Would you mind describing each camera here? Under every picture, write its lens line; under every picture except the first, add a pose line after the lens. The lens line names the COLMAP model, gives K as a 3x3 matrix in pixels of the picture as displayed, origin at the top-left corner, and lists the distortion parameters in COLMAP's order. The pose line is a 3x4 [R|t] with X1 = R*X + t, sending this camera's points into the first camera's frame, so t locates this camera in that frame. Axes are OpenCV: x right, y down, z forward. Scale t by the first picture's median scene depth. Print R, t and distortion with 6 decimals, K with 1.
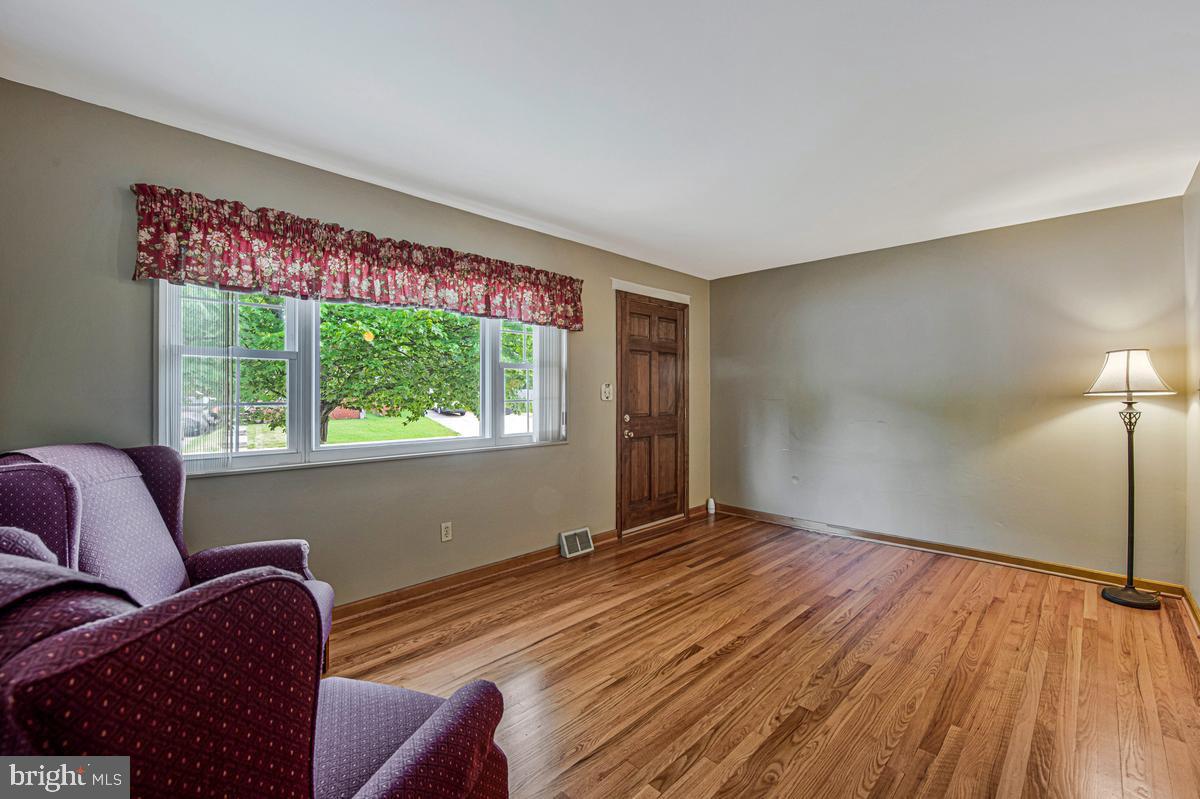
lens RADIAL K [[496.8, 0, 601.4], [0, 496.8, 387.7], [0, 0, 1]] dist [-0.010702, -0.002653]
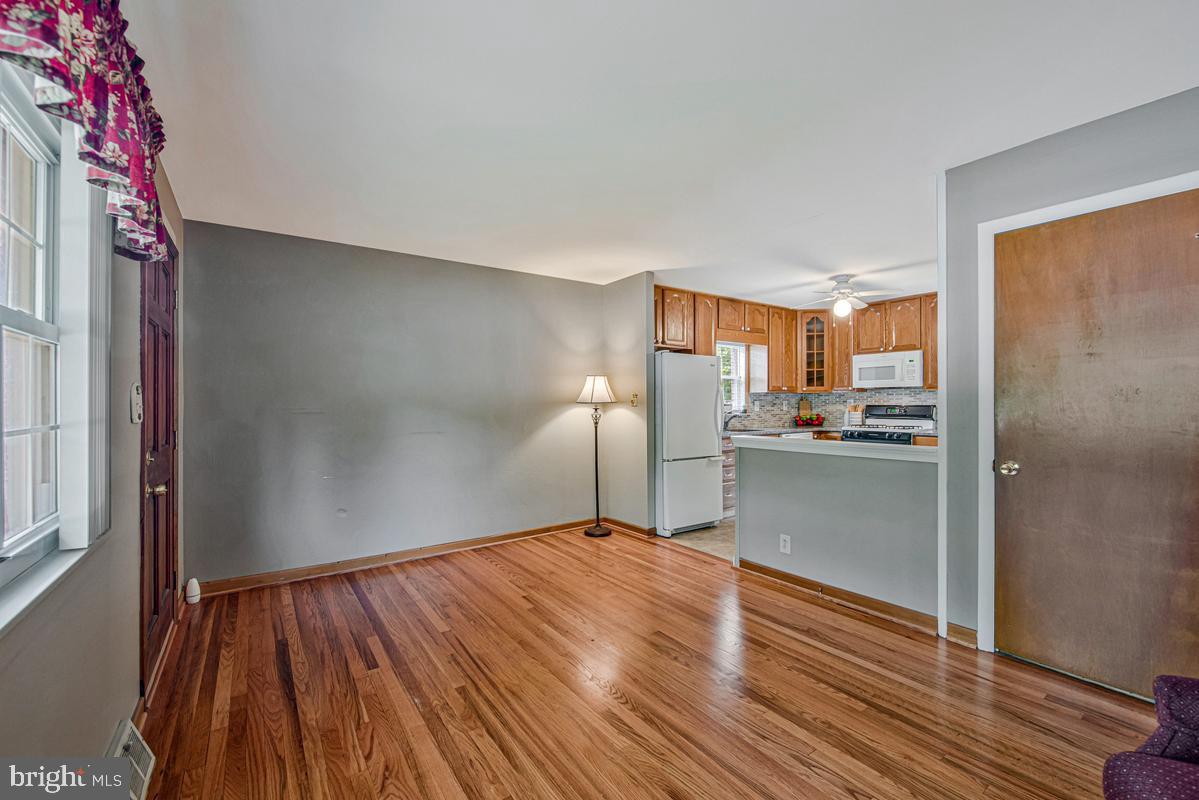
lens RADIAL K [[496.4, 0, 589.9], [0, 496.4, 402.7], [0, 0, 1]] dist [-0.010702, -0.002653]
pose [[0.180285, -0.002746, 0.983611, -0.490163], [-0.000074, 0.999996, 0.002805, 0.008112], [-0.983614, -0.000579, 0.180284, 0.708208]]
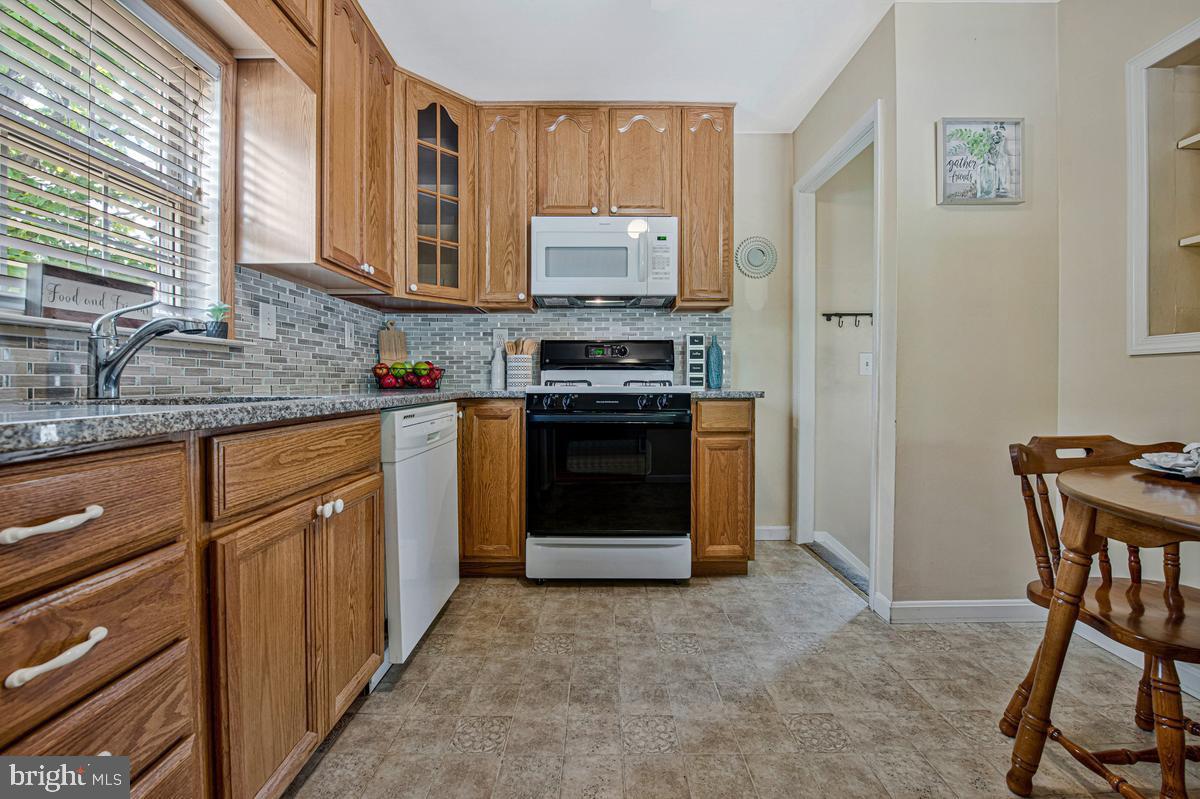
lens RADIAL K [[496.8, 0, 601.9], [0, 496.8, 384.0], [0, 0, 1]] dist [-0.010702, -0.002653]
pose [[-0.708168, -0.006107, 0.706018, 1.015024], [-0.006202, 0.999978, 0.002429, 0.103612], [-0.706017, -0.002659, -0.708190, 0.526817]]
